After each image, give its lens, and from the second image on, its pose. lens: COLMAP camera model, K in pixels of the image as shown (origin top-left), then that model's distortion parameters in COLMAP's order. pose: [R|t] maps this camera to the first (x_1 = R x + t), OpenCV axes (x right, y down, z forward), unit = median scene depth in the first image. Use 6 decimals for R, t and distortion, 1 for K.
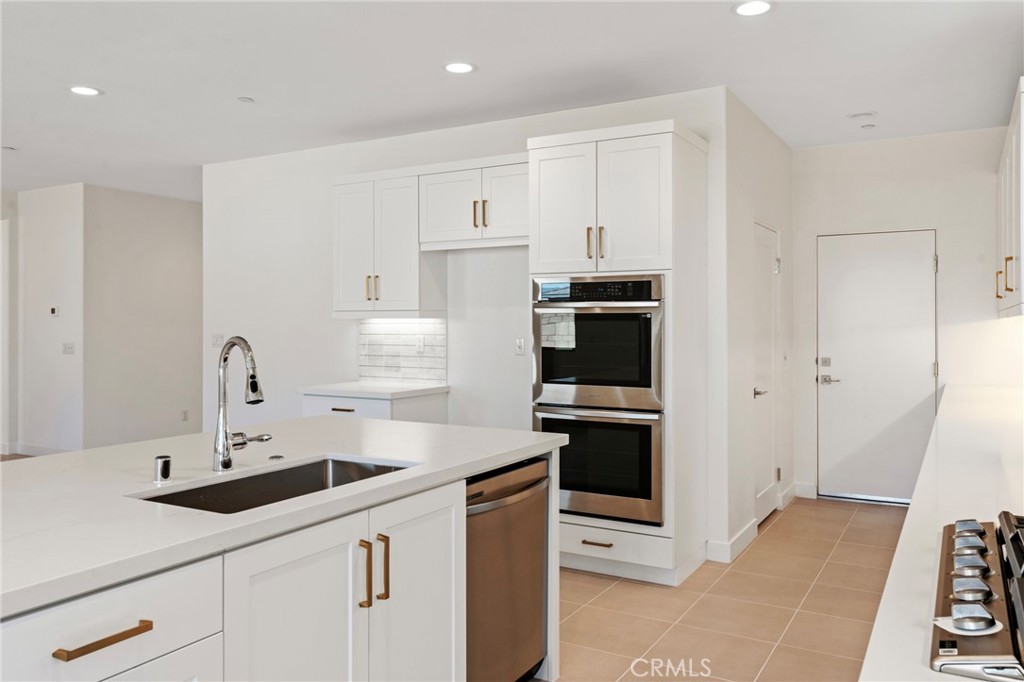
lens RADIAL K [[782.0, 0, 503.2], [0, 782.0, 326.4], [0, 0, 1]] dist [0.017117, 0.007409]
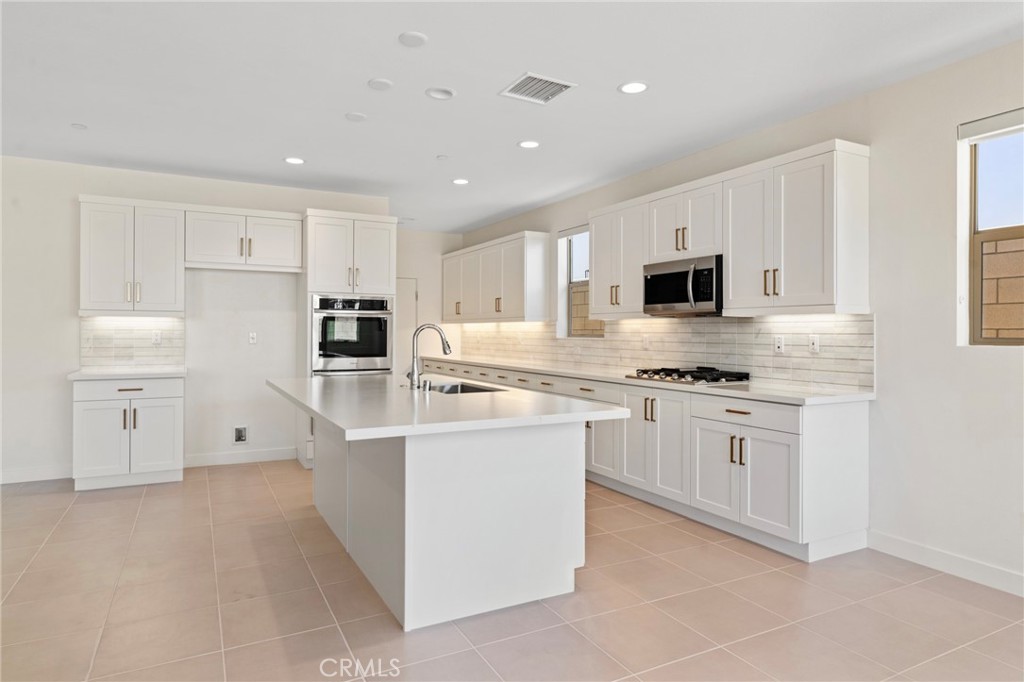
lens RADIAL K [[609.3, 0, 515.3], [0, 609.3, 331.4], [0, 0, 1]] dist [0.000786, -0.000766]
pose [[0.524424, 0.003398, 0.851450, -0.661696], [-0.002001, 0.999994, -0.002758, 0.014519], [-0.851455, -0.000257, 0.524428, -0.023939]]
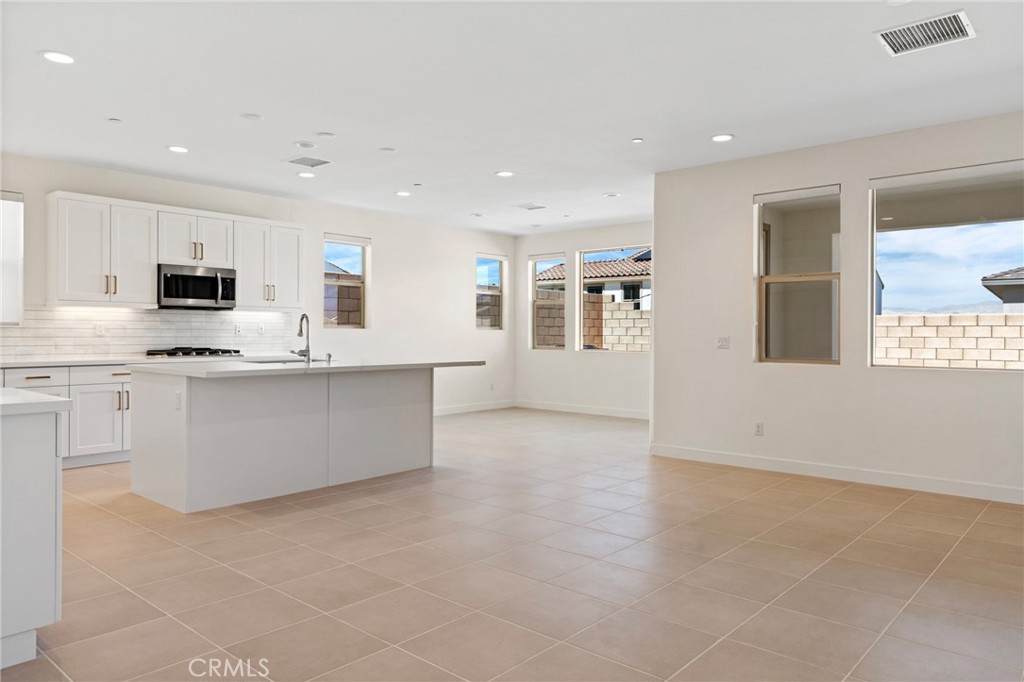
lens RADIAL K [[696.3, 0, 511.4], [0, 696.3, 335.6], [0, 0, 1]] dist [0.001044, 0.008745]
pose [[-0.981871, -0.005275, 0.189479, -0.635847], [-0.003845, 0.999961, 0.007913, 0.027567], [-0.189513, 0.007041, -0.981853, 1.379596]]
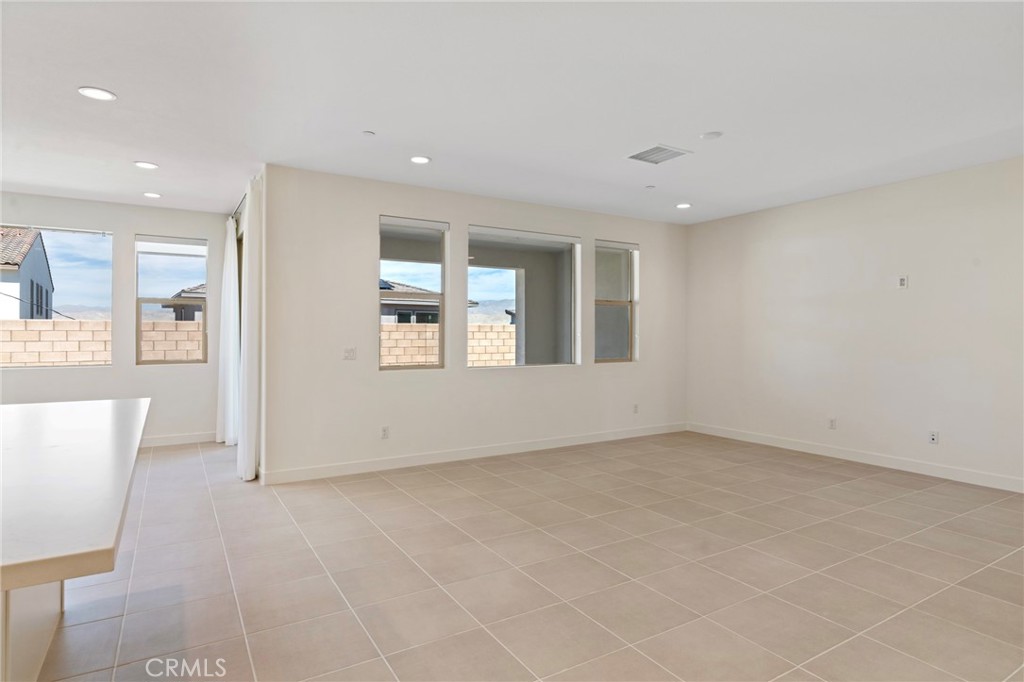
lens RADIAL K [[561.8, 0, 511.0], [0, 561.8, 330.5], [0, 0, 1]] dist [-0.003135, -0.000153]
pose [[-0.471096, -0.006647, -0.882057, -0.057077], [-0.004619, 0.999976, -0.005069, 0.012505], [0.882070, 0.001686, -0.471116, 0.855257]]
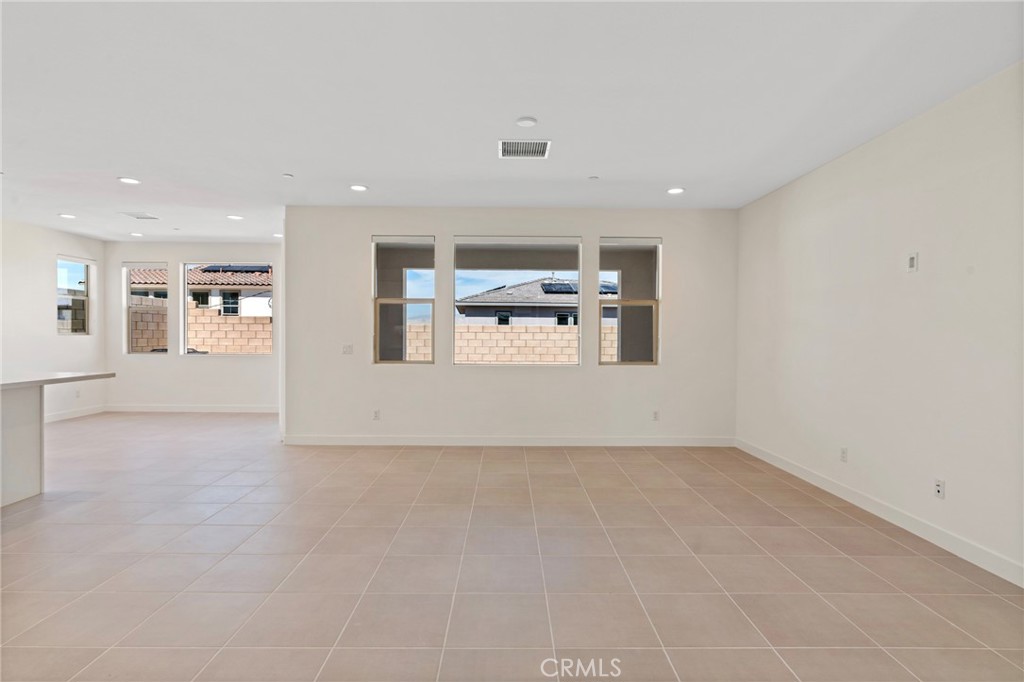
lens RADIAL K [[526.9, 0, 509.3], [0, 526.9, 339.3], [0, 0, 1]] dist [-0.004006, 0.003265]
pose [[-0.860567, -0.001051, -0.509336, -0.491001], [-0.008310, 0.999894, 0.011976, 0.010321], [0.509270, 0.014539, -0.860484, 1.298262]]
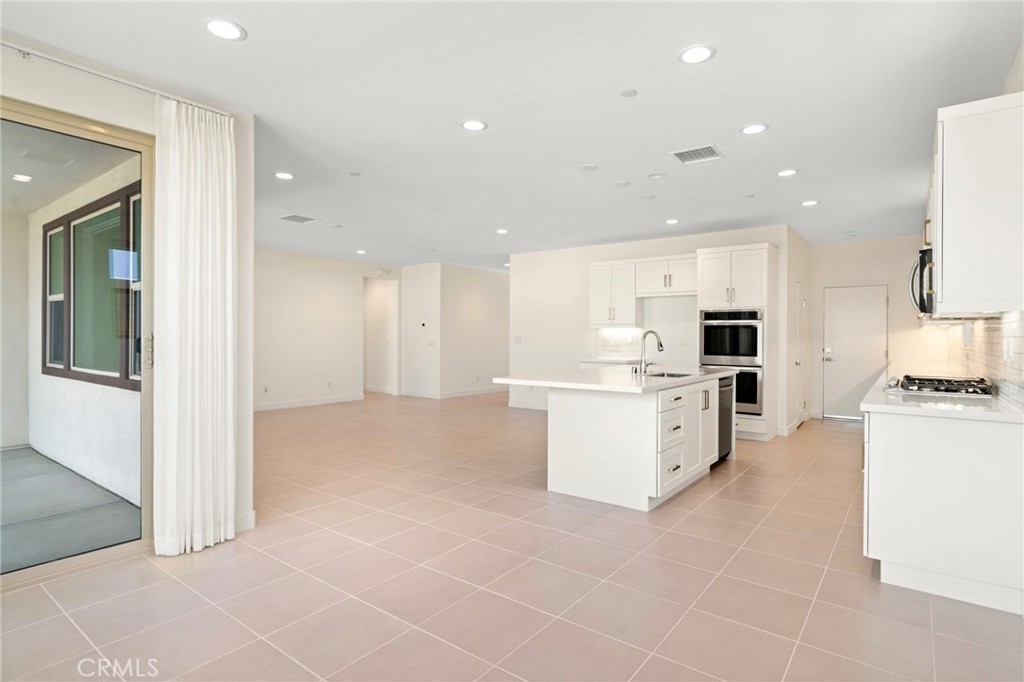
lens RADIAL K [[526.9, 0, 507.0], [0, 526.9, 342.2], [0, 0, 1]] dist [-0.004006, 0.003265]
pose [[0.992422, 0.006094, -0.122722, -0.269300], [-0.005066, 0.999949, 0.008683, 0.017967], [0.122769, -0.007996, 0.992403, -0.491606]]
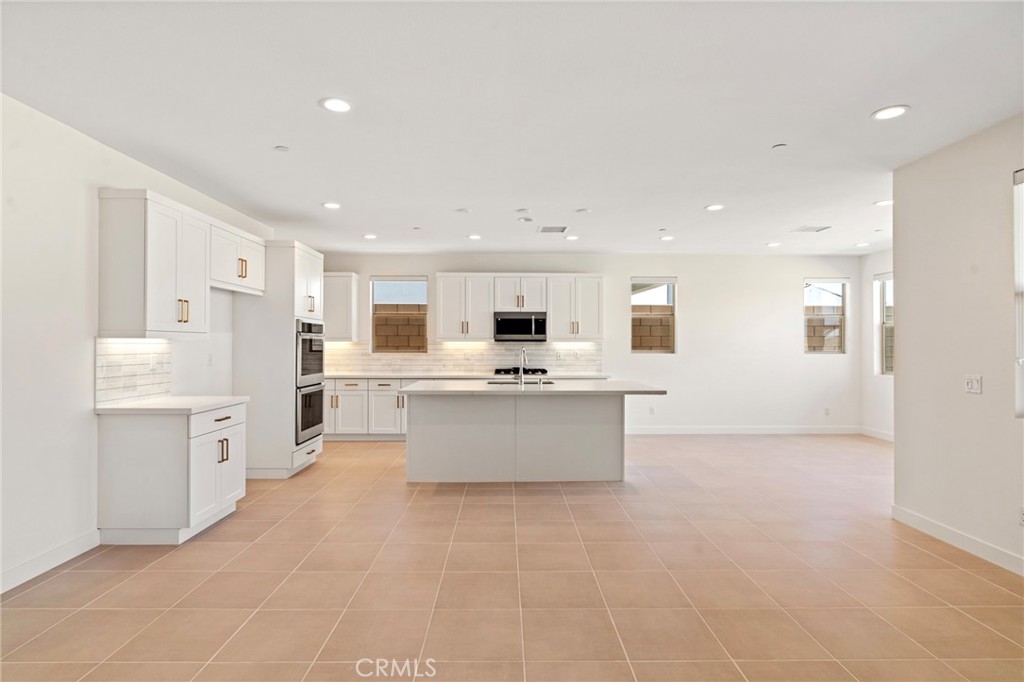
lens RADIAL K [[526.9, 0, 513.1], [0, 526.9, 340.1], [0, 0, 1]] dist [-0.004006, 0.003265]
pose [[-0.519343, 0.006306, 0.854543, -1.016251], [0.001083, 0.999977, -0.006721, -0.003068], [-0.854565, -0.002565, -0.519337, 0.972217]]
